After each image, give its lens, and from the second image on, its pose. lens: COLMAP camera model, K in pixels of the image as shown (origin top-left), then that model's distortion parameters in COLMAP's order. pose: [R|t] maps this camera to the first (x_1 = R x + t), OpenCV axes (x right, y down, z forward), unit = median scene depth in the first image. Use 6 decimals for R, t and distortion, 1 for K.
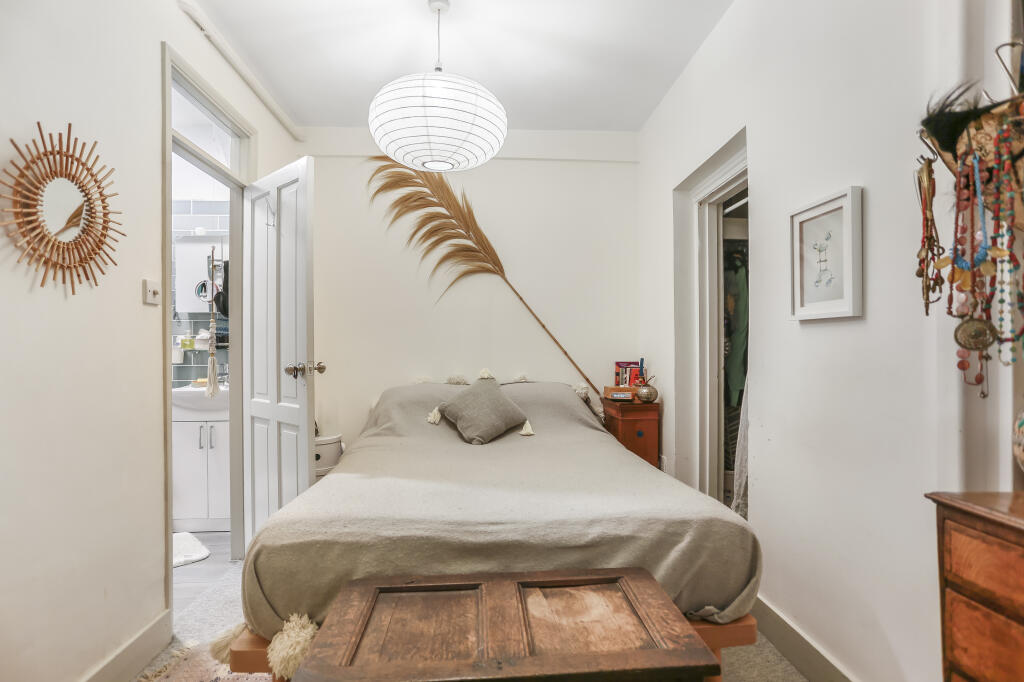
lens RADIAL K [[507.2, 0, 500.8], [0, 507.2, 349.2], [0, 0, 1]] dist [-0.043808, 0.031296]
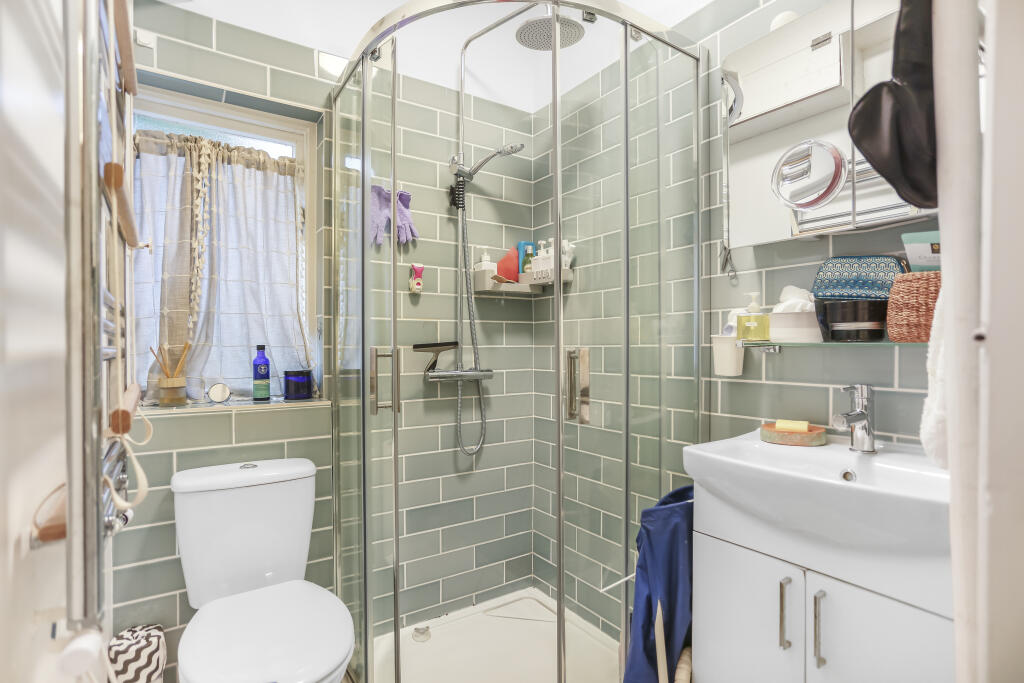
lens RADIAL K [[507.2, 0, 500.8], [0, 507.2, 349.7], [0, 0, 1]] dist [-0.043808, 0.031296]
pose [[0.505124, 0.008560, -0.863004, -0.383295], [-0.000694, 0.999955, 0.009513, 0.003322], [0.863046, -0.004207, 0.505107, 0.628563]]
